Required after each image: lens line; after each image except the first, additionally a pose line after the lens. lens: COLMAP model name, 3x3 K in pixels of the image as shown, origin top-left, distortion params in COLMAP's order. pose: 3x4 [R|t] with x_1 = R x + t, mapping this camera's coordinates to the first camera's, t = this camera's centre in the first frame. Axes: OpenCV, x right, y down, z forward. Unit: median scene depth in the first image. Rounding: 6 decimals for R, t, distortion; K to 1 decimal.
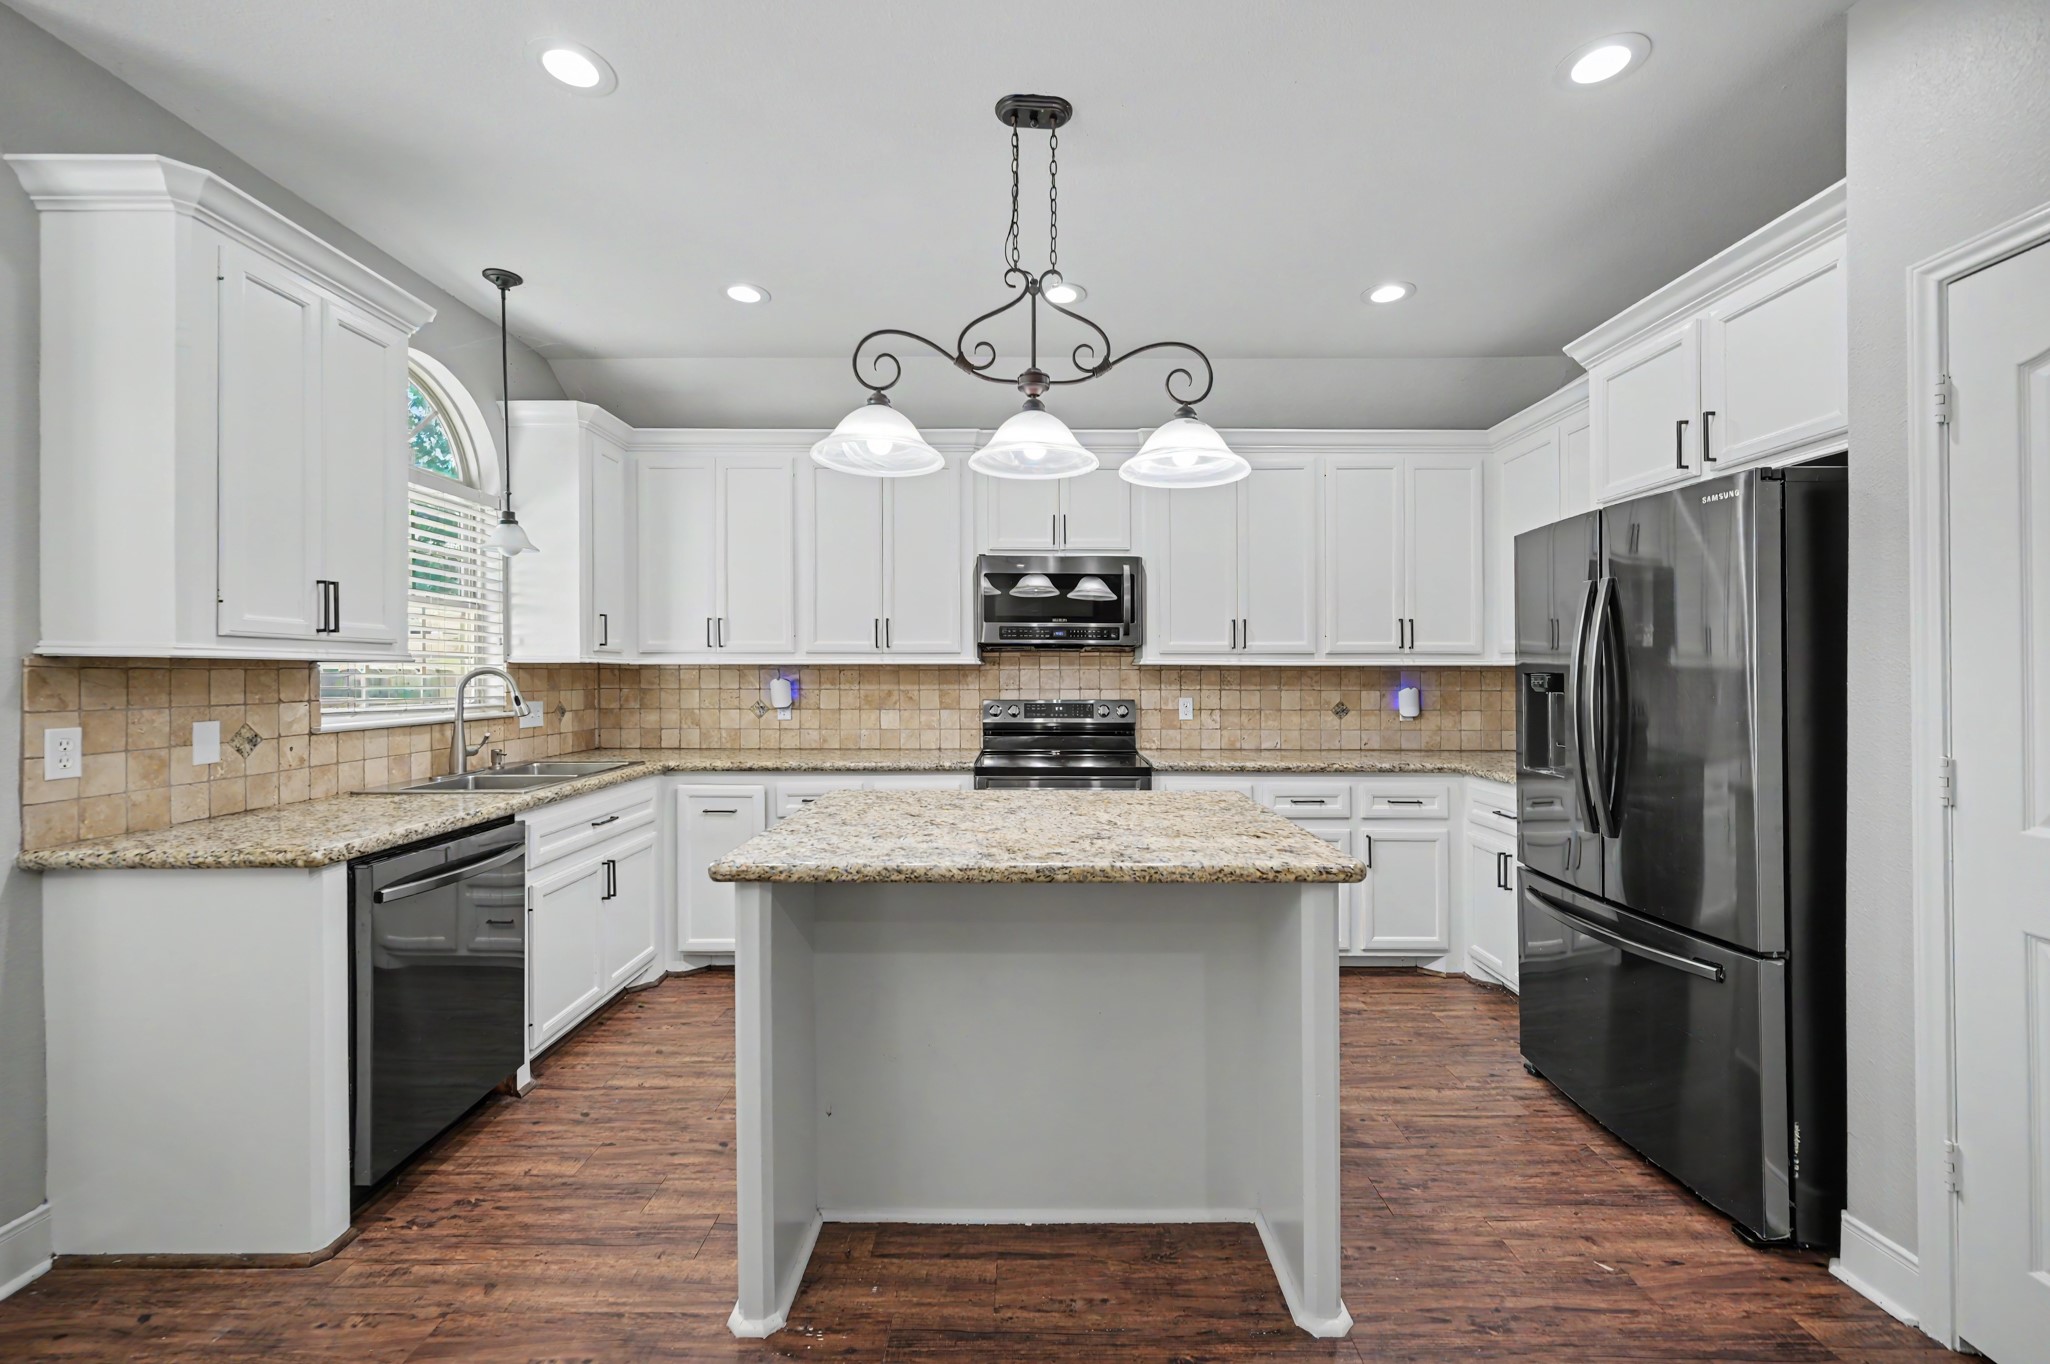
lens RADIAL K [[826.1, 0, 1025.7], [0, 826.1, 670.2], [0, 0, 1]] dist [-0.001171, 0.000389]
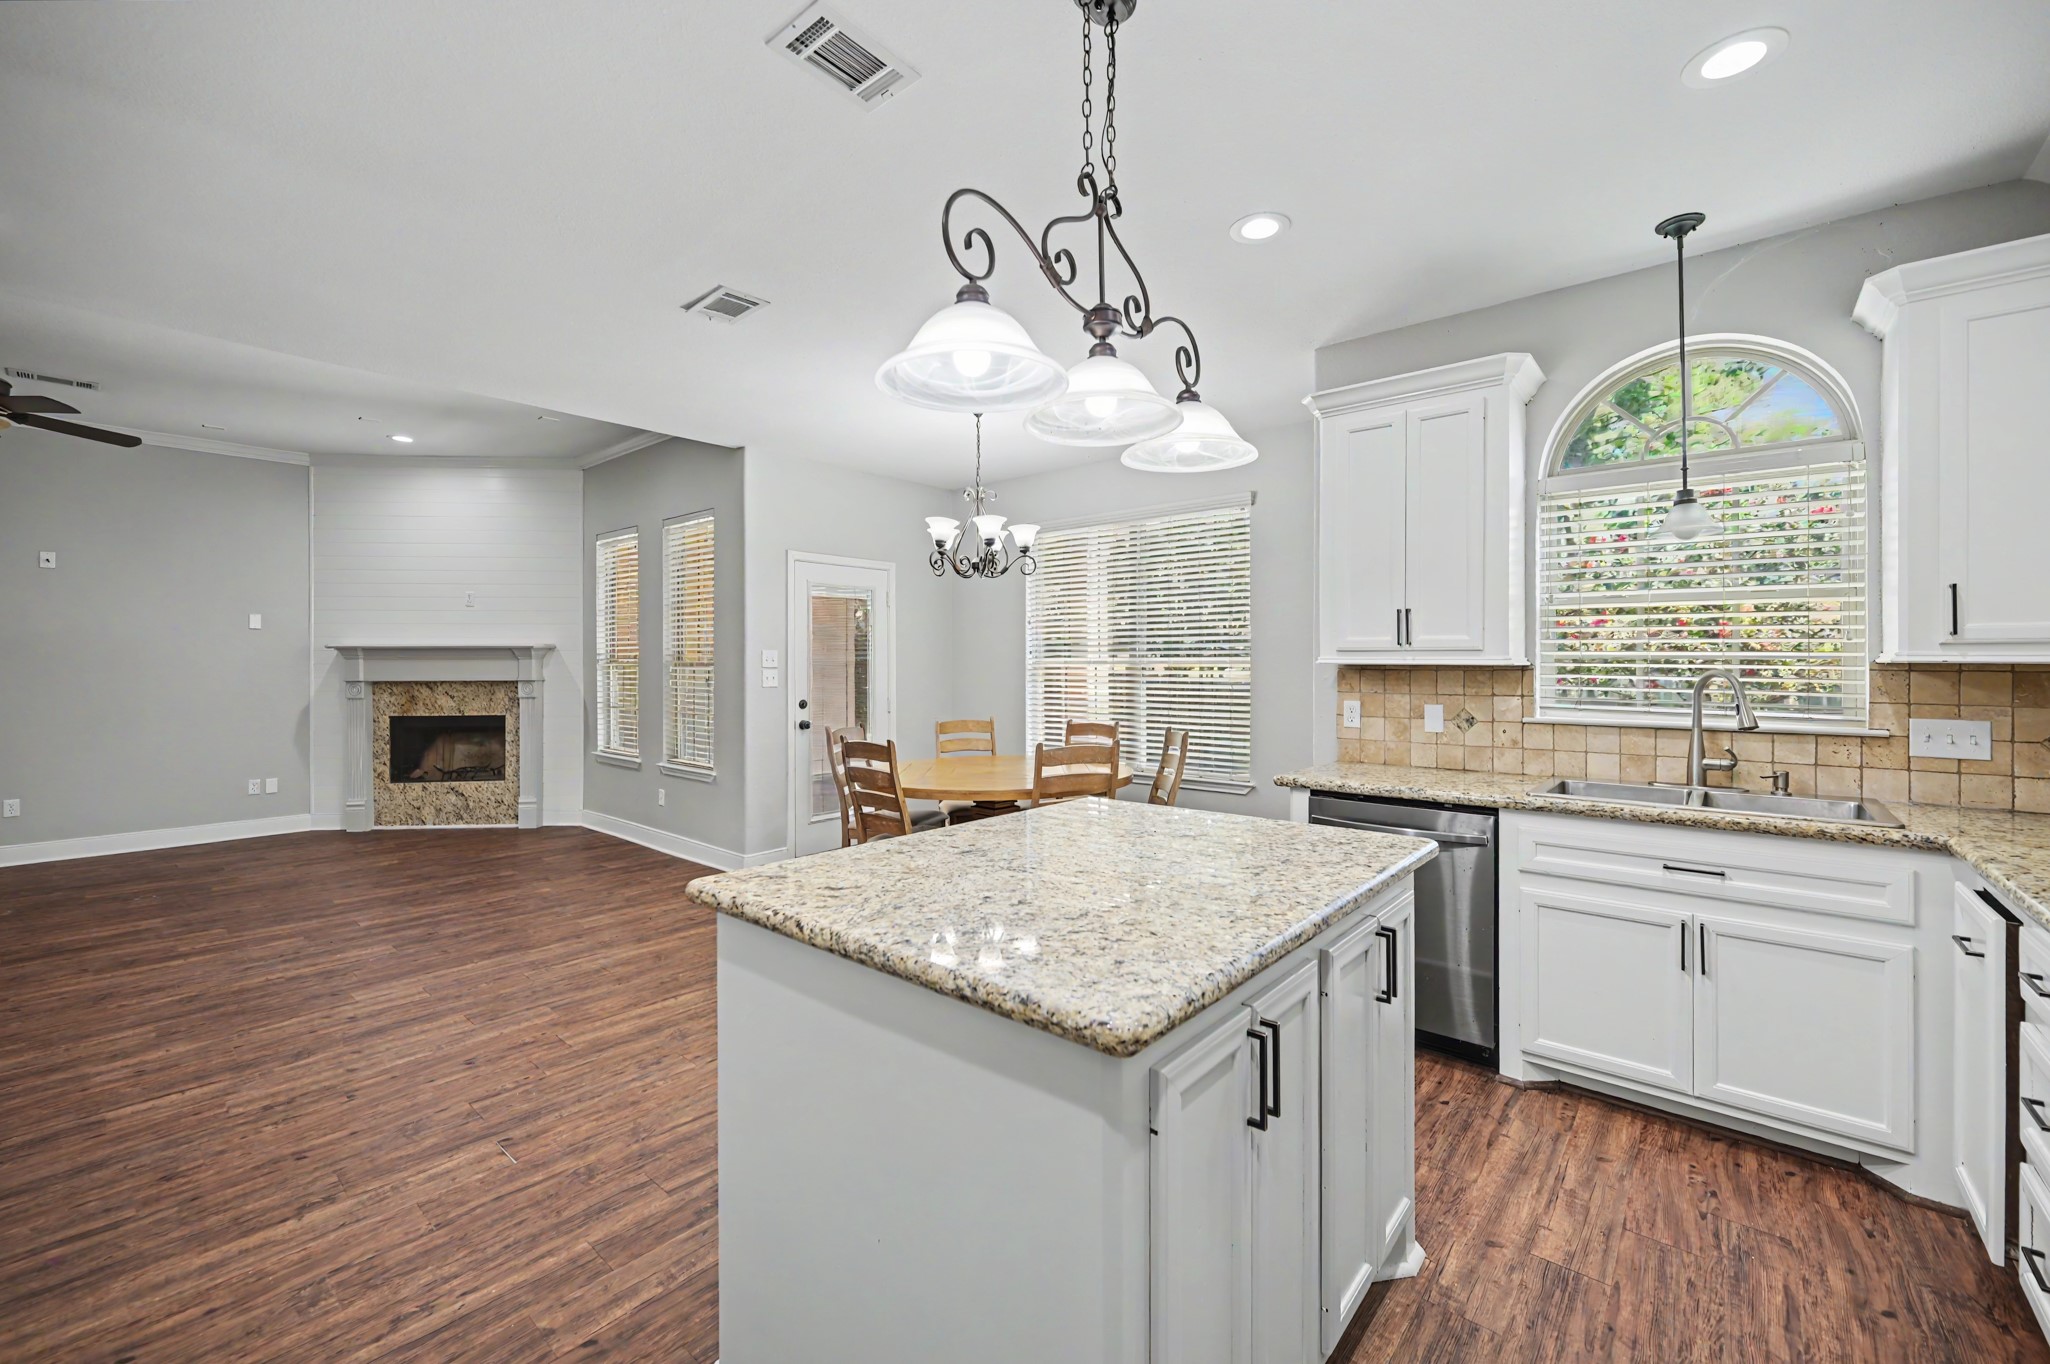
lens RADIAL K [[826.1, 0, 1023.8], [0, 826.1, 667.6], [0, 0, 1]] dist [-0.001171, 0.000389]
pose [[-0.643406, 0.004571, -0.765511, 0.485481], [0.000816, 0.999986, 0.005286, -0.010820], [0.765524, 0.002777, -0.643401, 1.027662]]
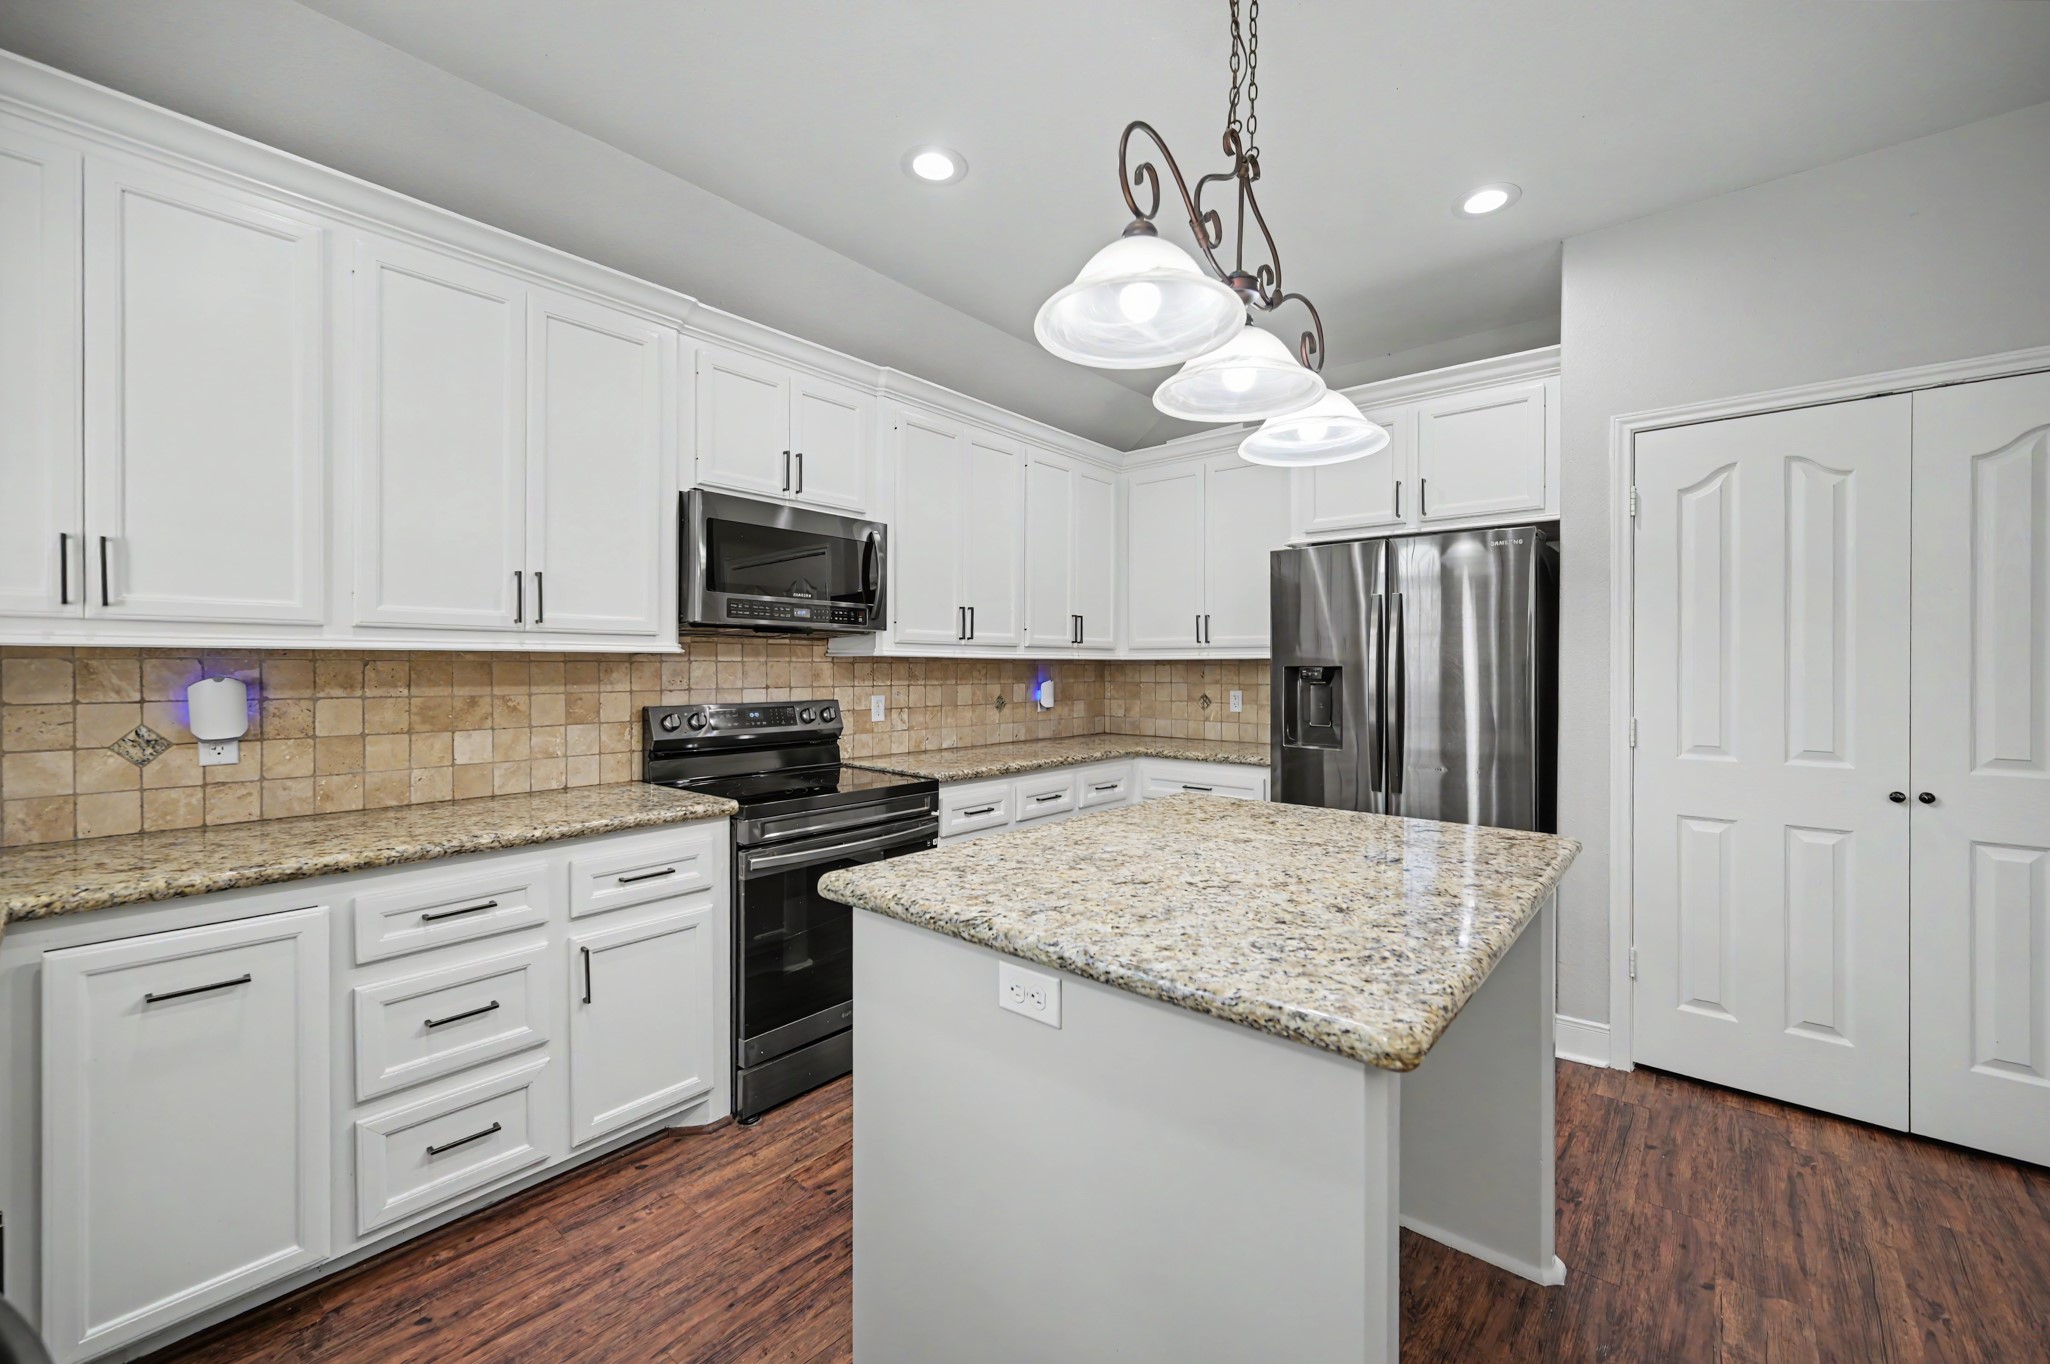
lens RADIAL K [[826.1, 0, 1038.4], [0, 826.1, 669.3], [0, 0, 1]] dist [-0.001171, 0.000389]
pose [[0.636645, -0.003138, 0.771151, -0.497184], [-0.002939, 0.999975, 0.006496, 0.000714], [-0.771152, -0.006402, 0.636619, 0.459434]]
